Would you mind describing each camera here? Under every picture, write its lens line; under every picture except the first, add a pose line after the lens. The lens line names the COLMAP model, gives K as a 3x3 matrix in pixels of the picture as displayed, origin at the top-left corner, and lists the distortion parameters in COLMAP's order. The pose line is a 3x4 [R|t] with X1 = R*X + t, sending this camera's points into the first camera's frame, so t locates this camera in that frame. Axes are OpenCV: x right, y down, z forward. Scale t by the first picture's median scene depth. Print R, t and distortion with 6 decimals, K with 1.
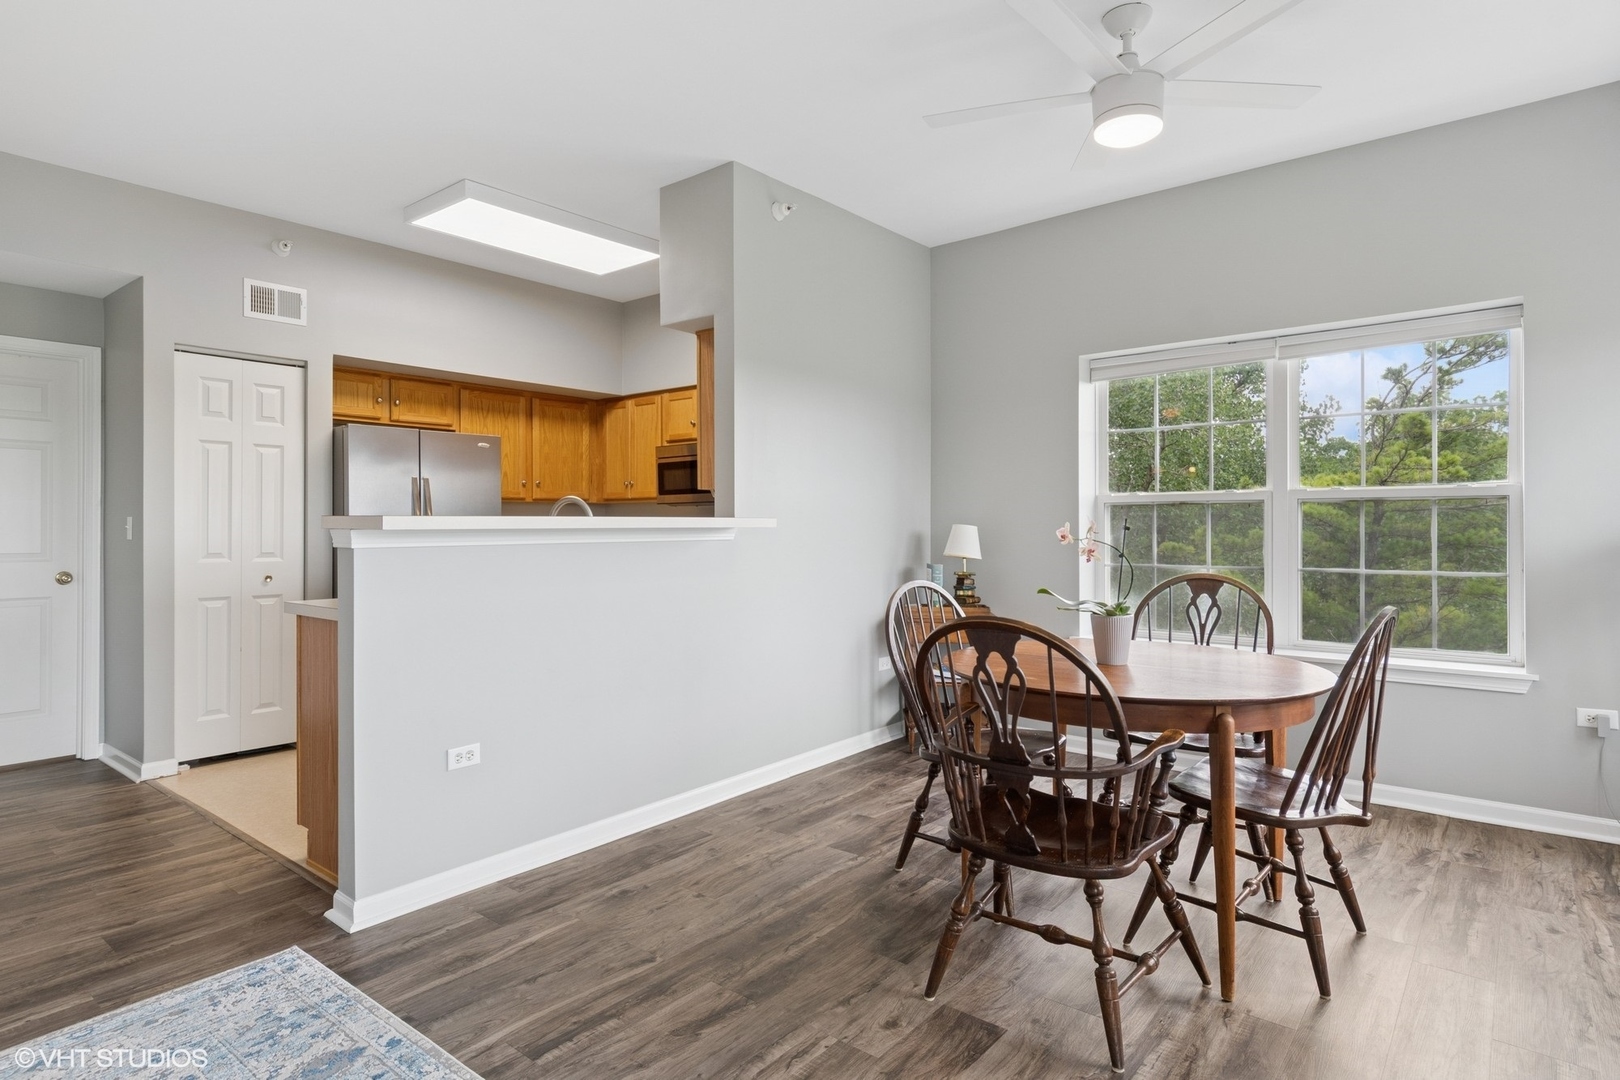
lens RADIAL K [[872.6, 0, 810.0], [0, 872.6, 540.0], [0, 0, 1]] dist [0.000247, 0.000243]
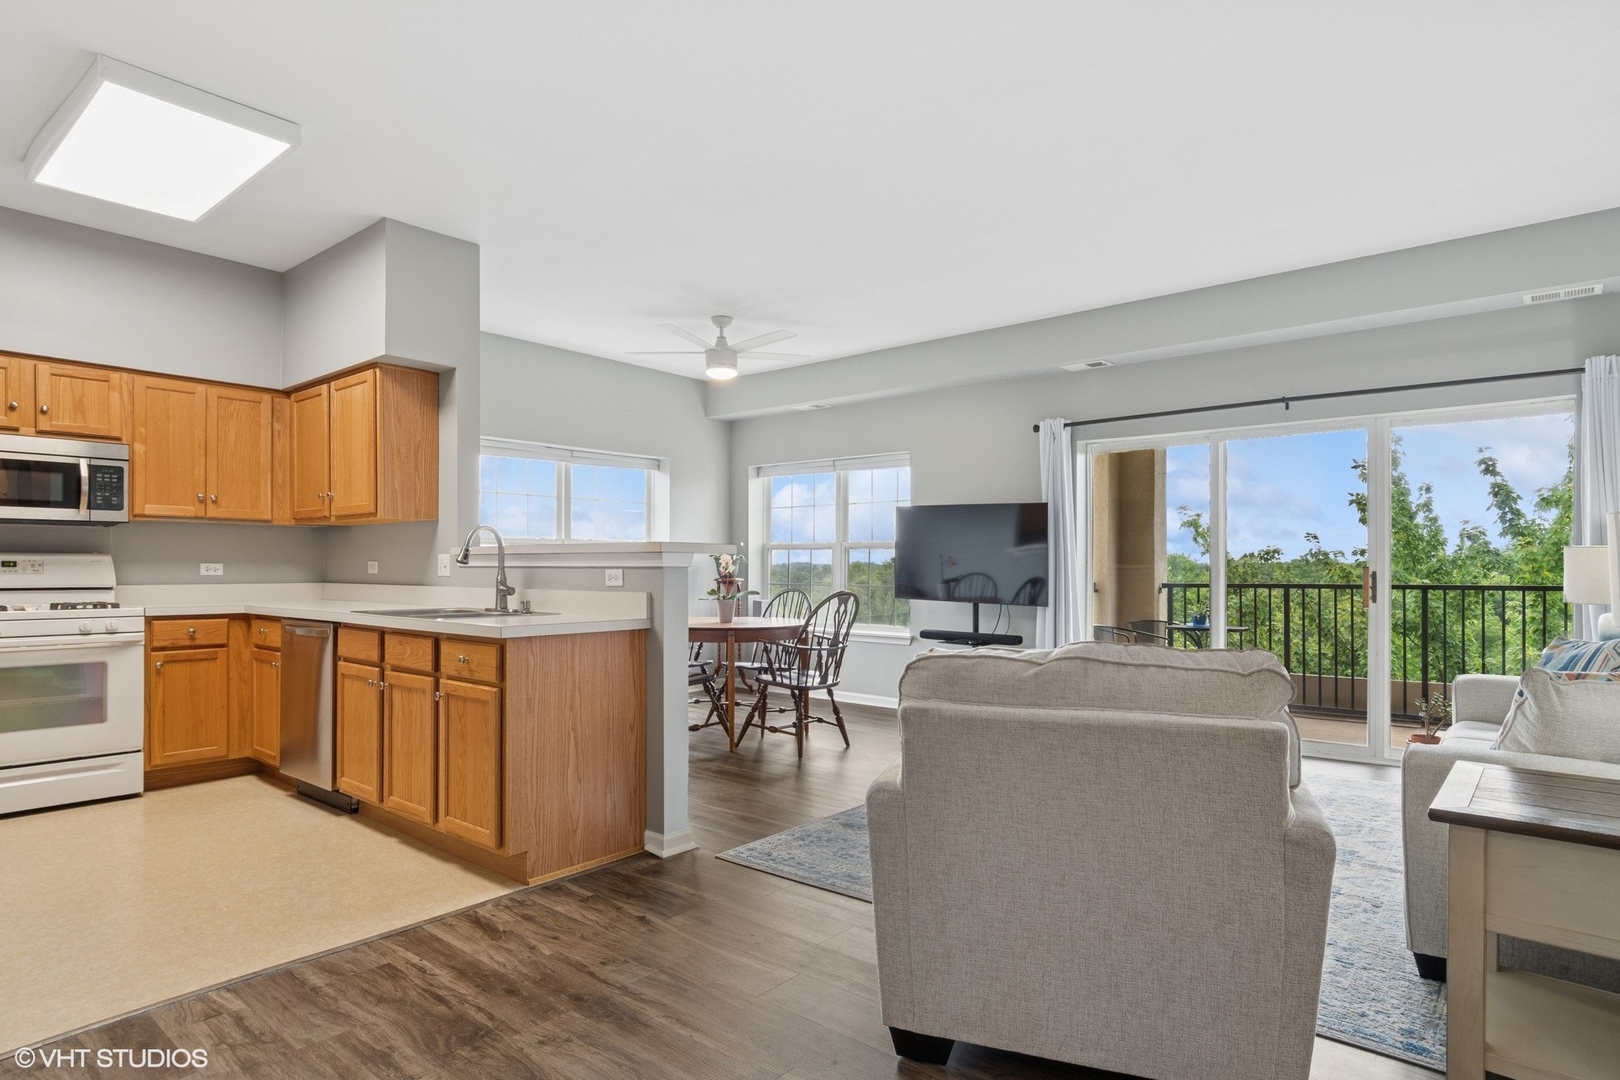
lens RADIAL K [[880.7, 0, 816.0], [0, 880.7, 576.0], [0, 0, 1]] dist [0.001000, 0.001440]
pose [[0.009172, -0.002091, 0.999956, -1.569492], [0.010116, 0.999947, 0.001998, 0.023559], [-0.999907, 0.010097, 0.009193, 0.661783]]
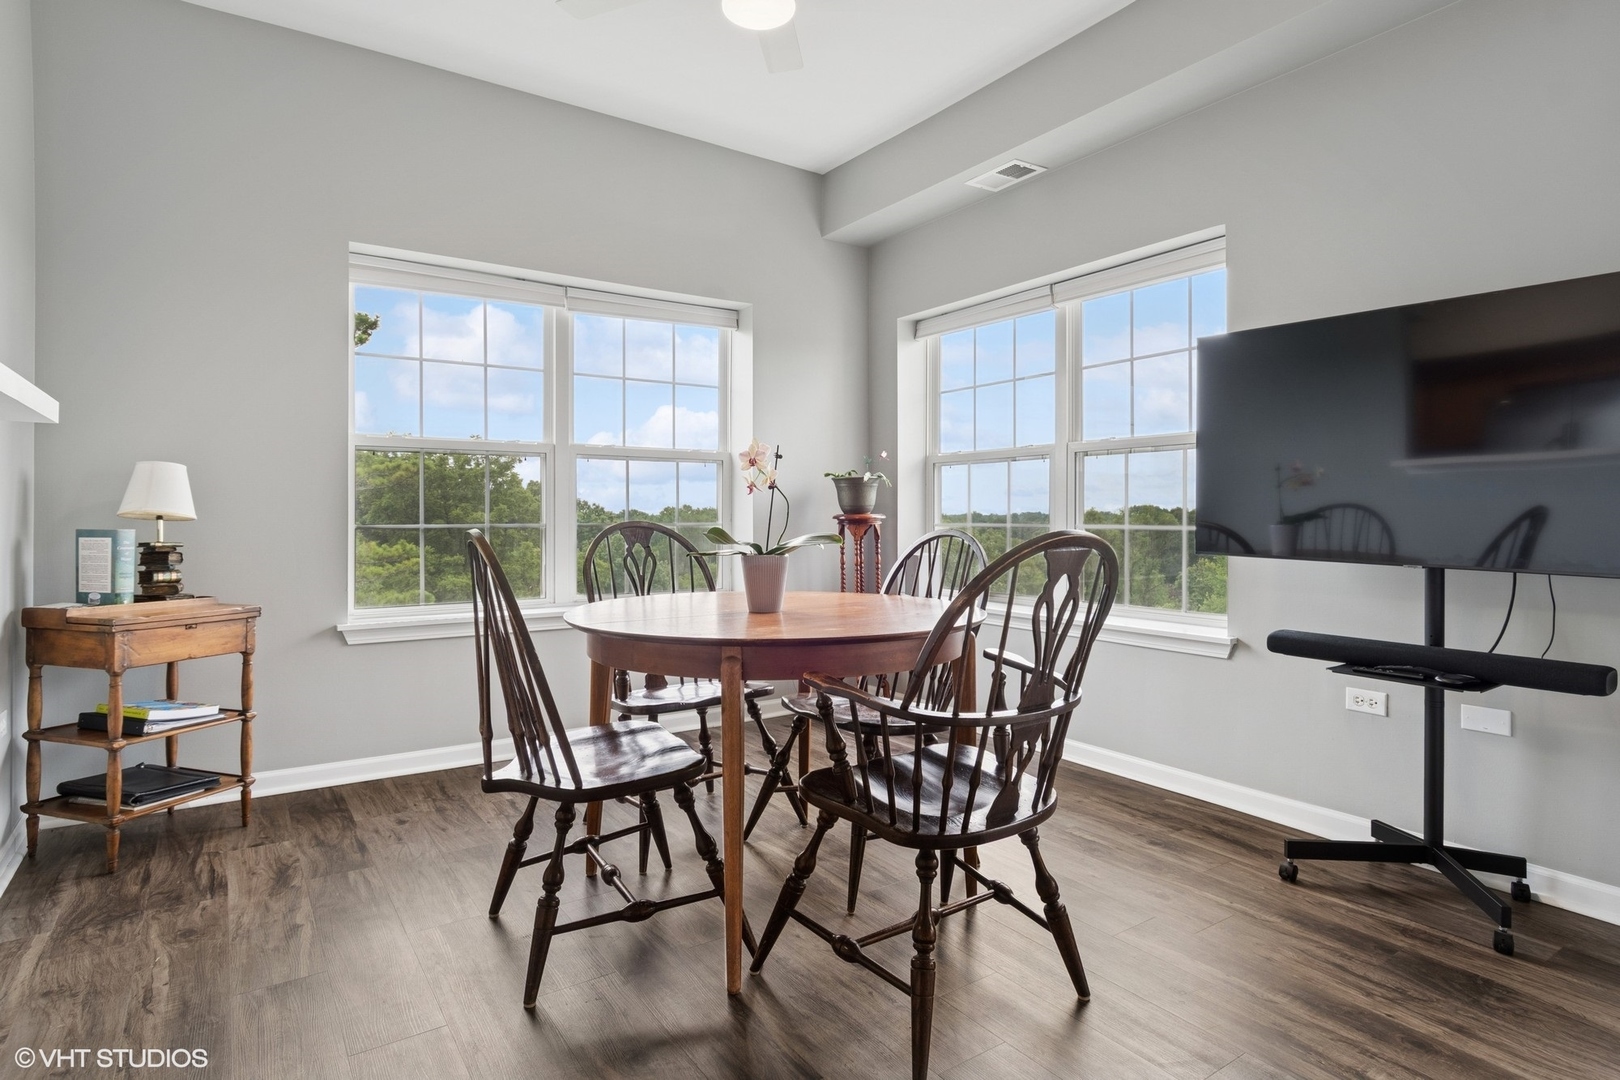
lens RADIAL K [[857.4, 0, 805.2], [0, 857.4, 527.0], [0, 0, 1]] dist [0.004125, 0.000608]
pose [[0.281150, -0.004151, 0.959655, -0.401315], [0.014044, 0.999901, 0.000211, 0.050672], [-0.959561, 0.013418, 0.281180, 0.629664]]
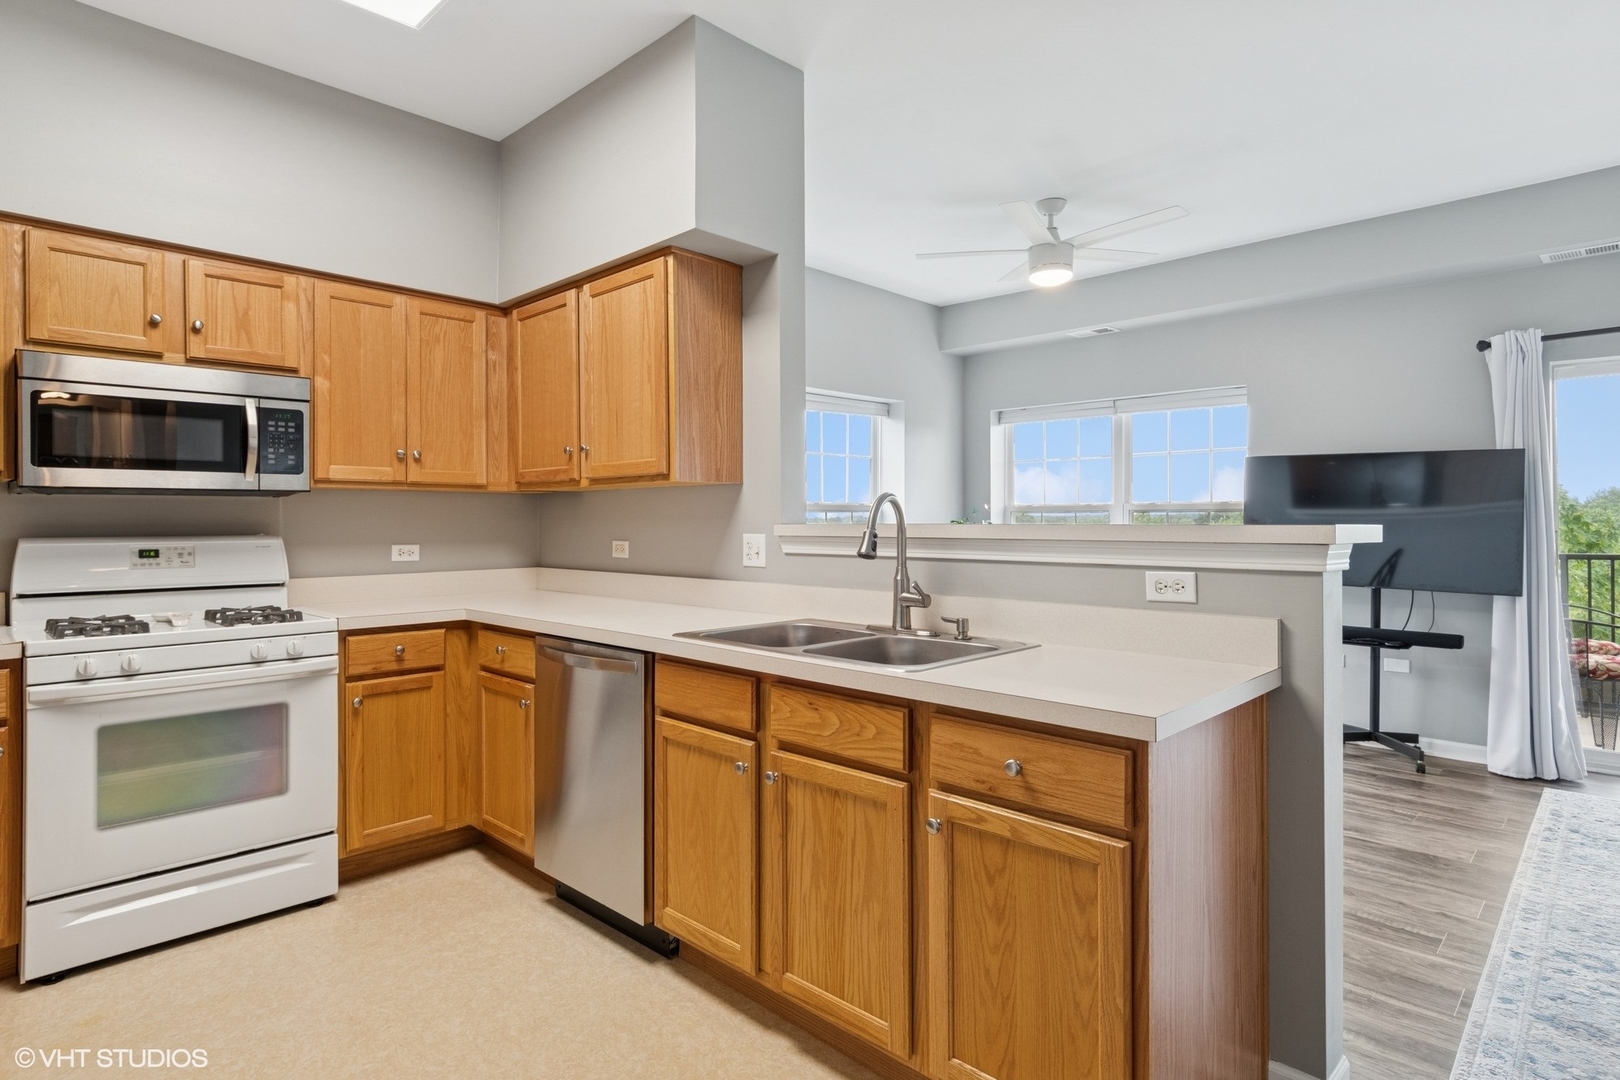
lens RADIAL K [[857.4, 0, 805.2], [0, 857.4, 527.0], [0, 0, 1]] dist [0.004125, 0.000608]
pose [[0.084481, -0.000634, 0.996425, -1.060870], [0.015603, 0.999878, -0.000687, -0.022410], [-0.996303, 0.015605, 0.084481, 1.155667]]
